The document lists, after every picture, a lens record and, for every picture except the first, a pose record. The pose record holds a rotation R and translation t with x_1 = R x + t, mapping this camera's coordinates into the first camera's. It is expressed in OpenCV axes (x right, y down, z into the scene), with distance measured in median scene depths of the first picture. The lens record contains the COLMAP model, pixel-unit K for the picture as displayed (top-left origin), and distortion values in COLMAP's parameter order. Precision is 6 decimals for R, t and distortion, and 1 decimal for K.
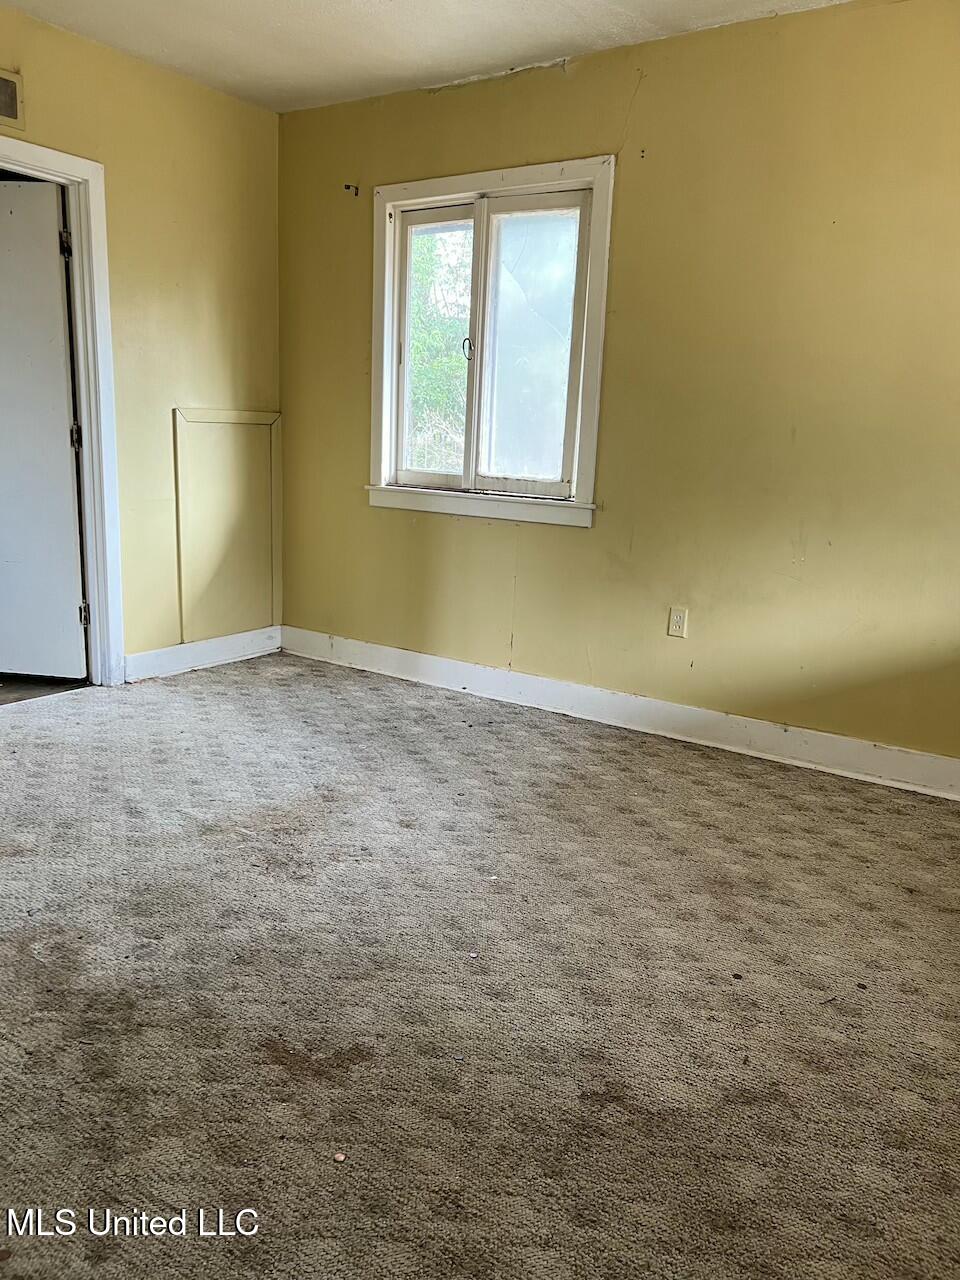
lens RADIAL K [[965.9, 0, 480.0], [0, 965.9, 640.0], [0, 0, 1]] dist [0.006309, 0.002587]
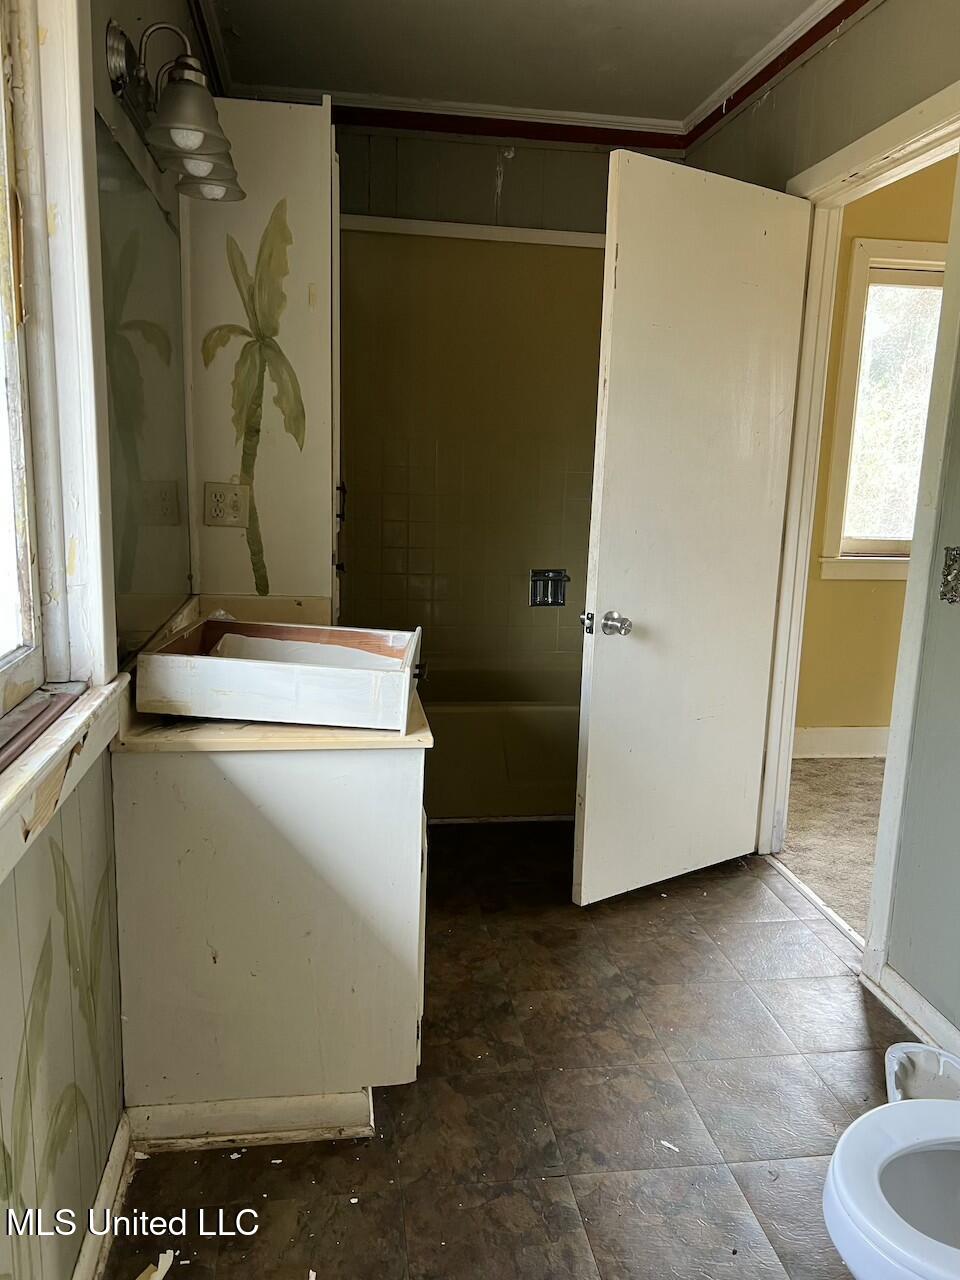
lens RADIAL K [[965.9, 0, 480.0], [0, 965.9, 640.0], [0, 0, 1]] dist [0.006309, 0.002587]
pose [[0.740078, -0.144956, 0.656713, -0.995648], [0.144378, 0.987972, 0.055368, -0.186358], [-0.656841, 0.053838, 0.752105, 0.547622]]
